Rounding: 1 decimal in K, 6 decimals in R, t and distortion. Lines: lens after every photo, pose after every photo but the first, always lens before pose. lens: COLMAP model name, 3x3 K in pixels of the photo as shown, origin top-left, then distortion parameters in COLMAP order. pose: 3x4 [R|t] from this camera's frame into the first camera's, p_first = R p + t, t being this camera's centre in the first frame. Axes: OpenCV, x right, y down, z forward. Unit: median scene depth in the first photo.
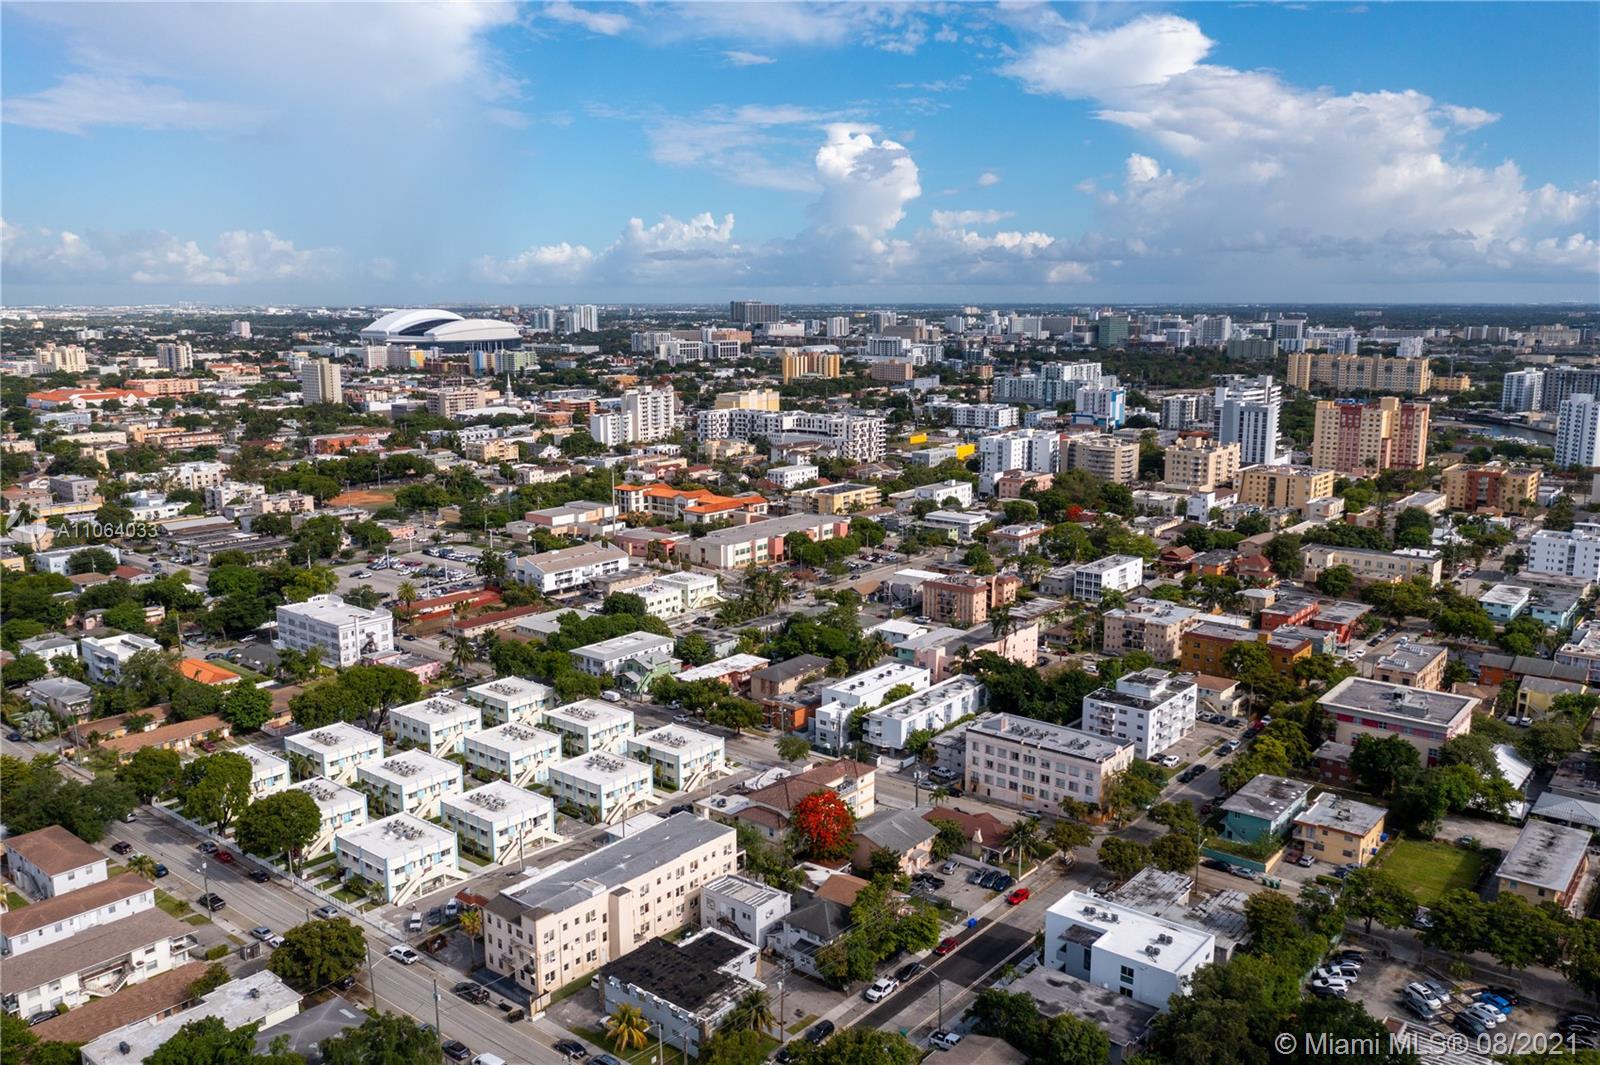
lens RADIAL K [[1245.8, 0, 800.7], [0, 1245.8, 535.5], [0, 0, 1]] dist [-0.011123, 0.004250]
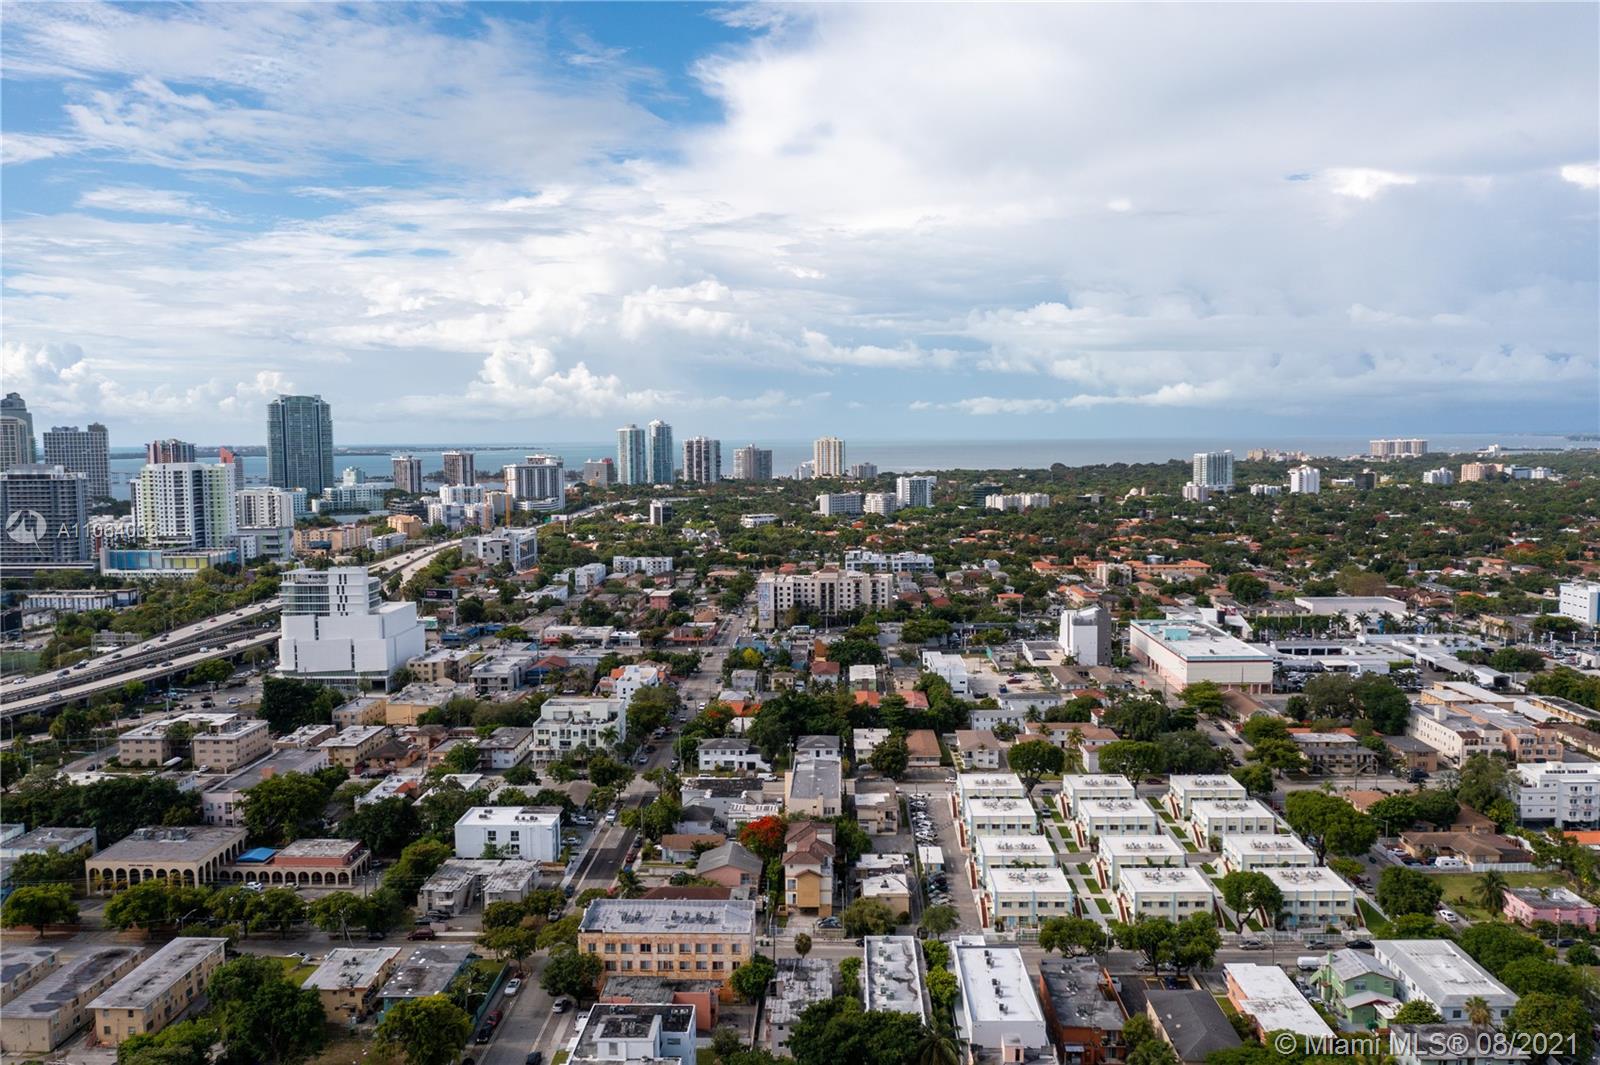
lens RADIAL K [[1254.7, 0, 798.8], [0, 1254.7, 529.8], [0, 0, 1]] dist [-0.016418, -0.000735]
pose [[-0.794338, 0.053150, -0.605147, 0.478305], [-0.098939, 0.971545, 0.215202, -0.225567], [0.599365, 0.230816, -0.766476, 1.232071]]
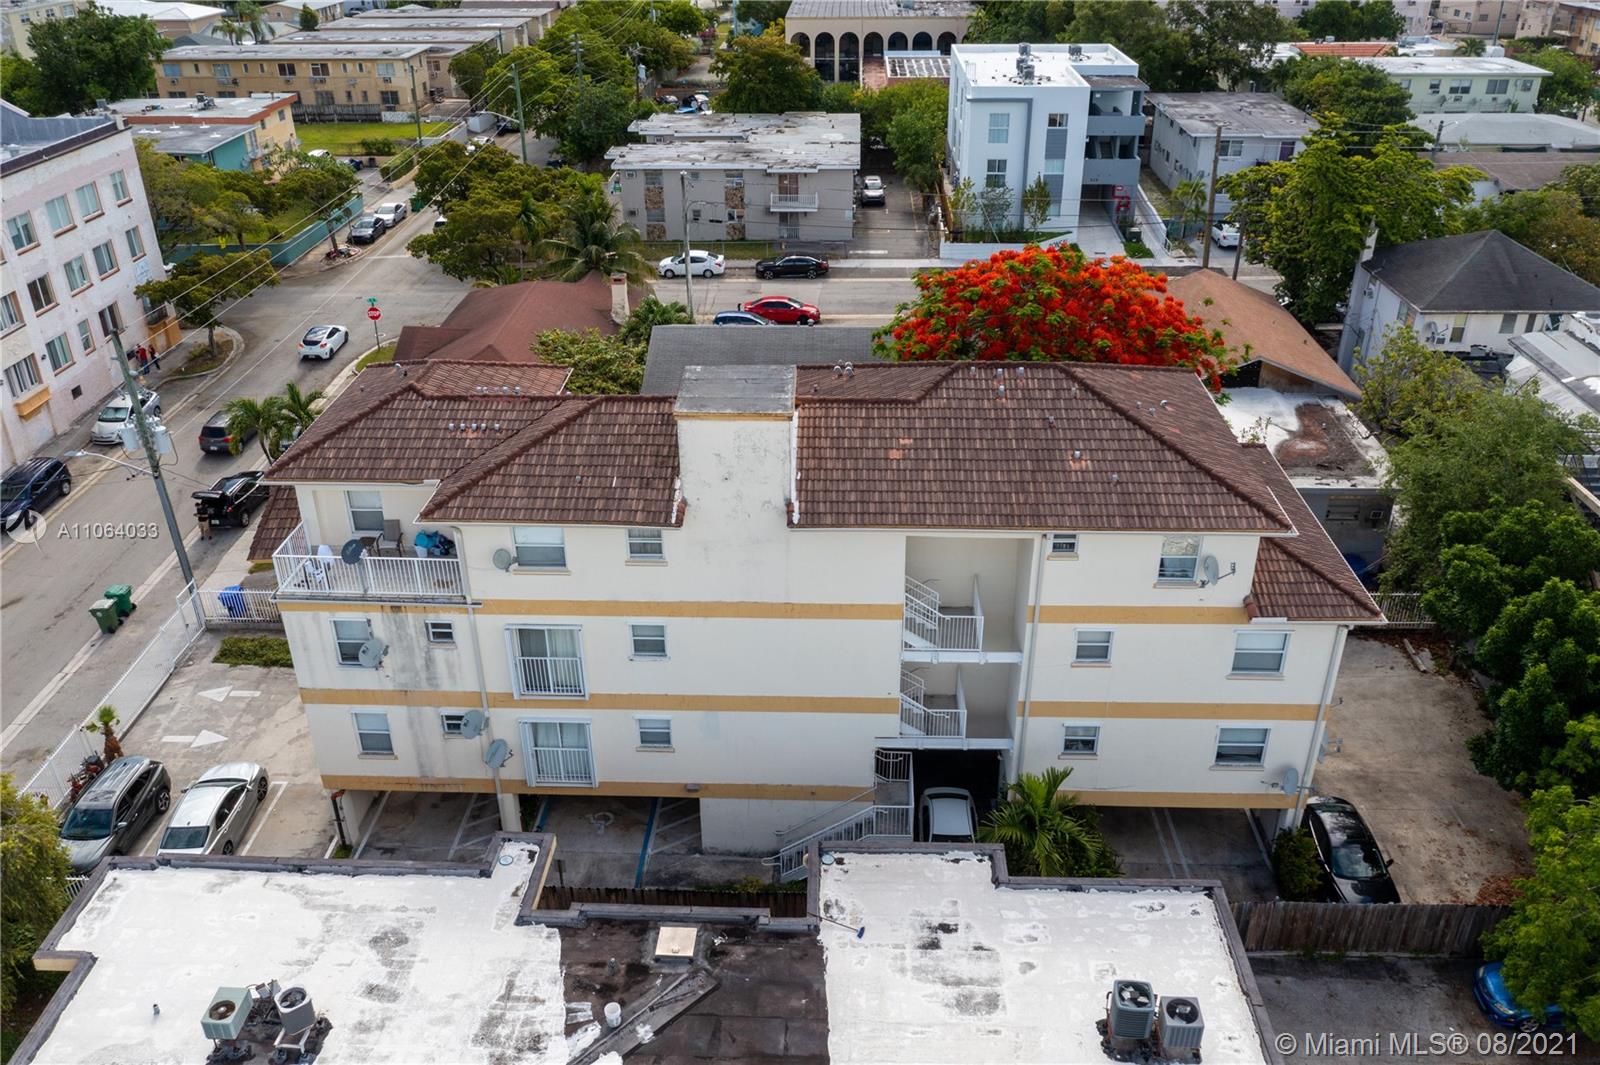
lens RADIAL K [[1254.7, 0, 798.7], [0, 1254.7, 537.4], [0, 0, 1]] dist [-0.016932, 0.001649]
pose [[-0.601294, -0.376051, 0.705004, -0.071149], [0.152588, 0.812048, 0.563290, 0.082542], [-0.784323, 0.446278, -0.430898, 0.724997]]
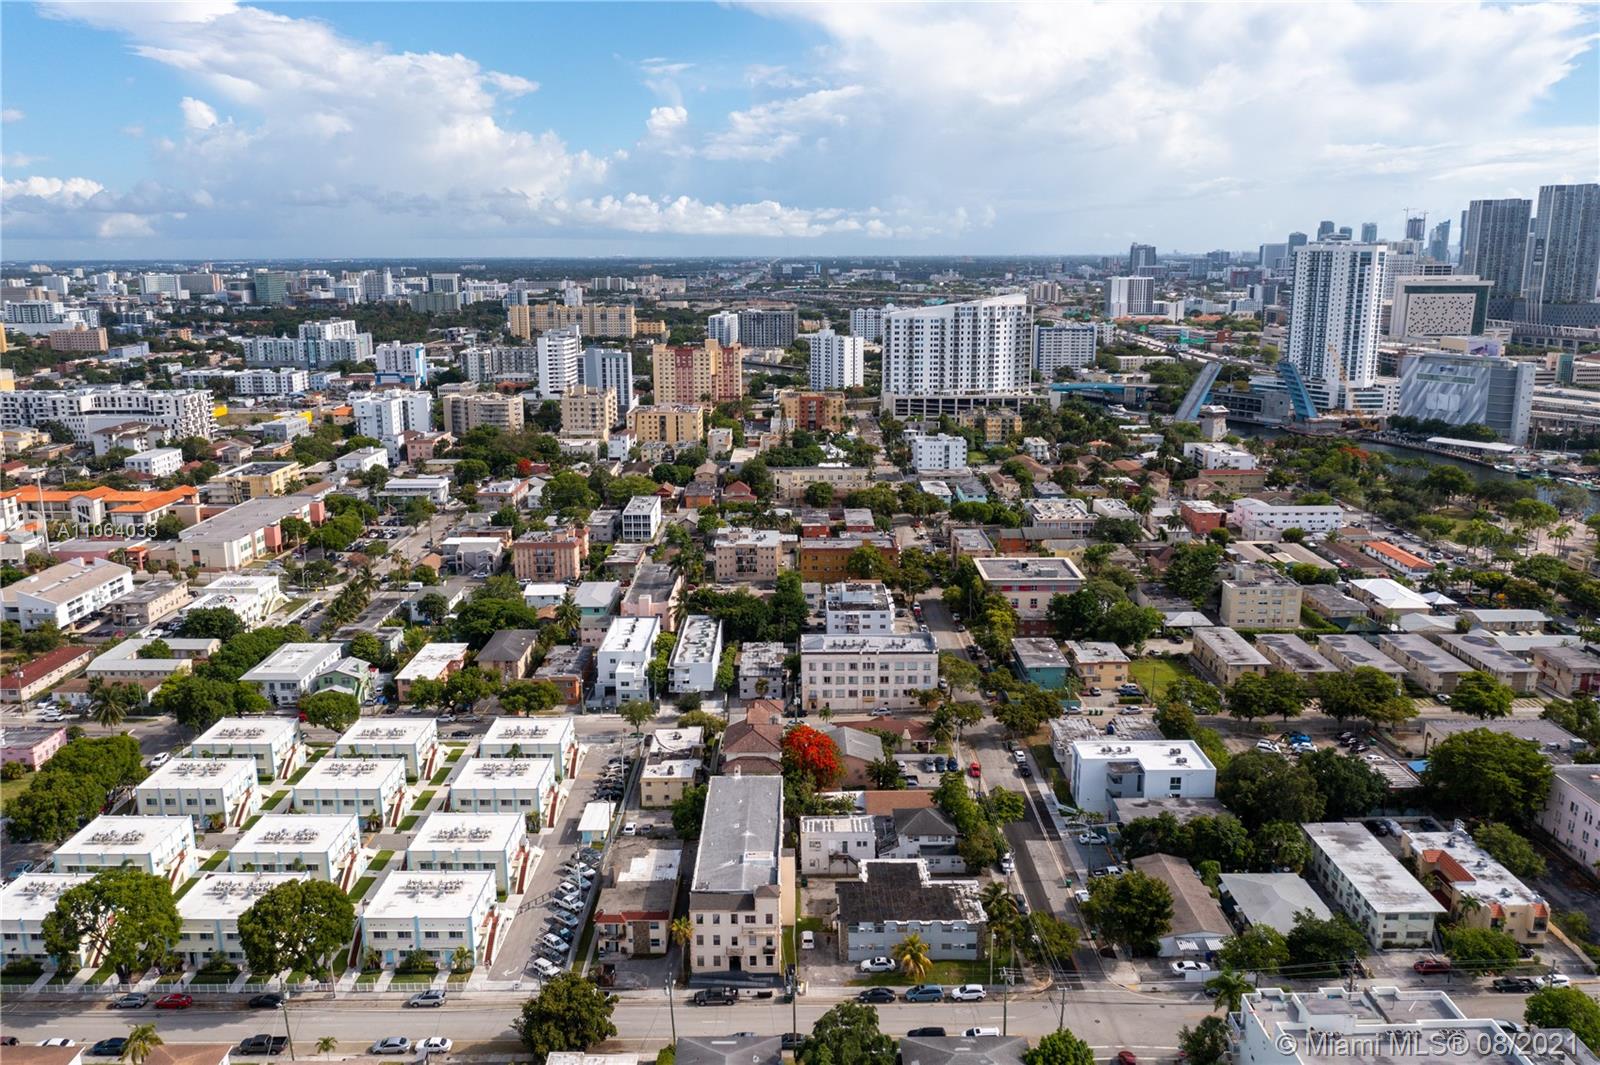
lens RADIAL K [[1250.6, 0, 796.4], [0, 1250.6, 530.0], [0, 0, 1]] dist [-0.018784, 0.003447]
pose [[0.775195, -0.137777, 0.616514, -0.389491], [0.119320, 0.990294, 0.071276, -0.020376], [-0.620351, 0.018309, 0.784111, 0.115685]]
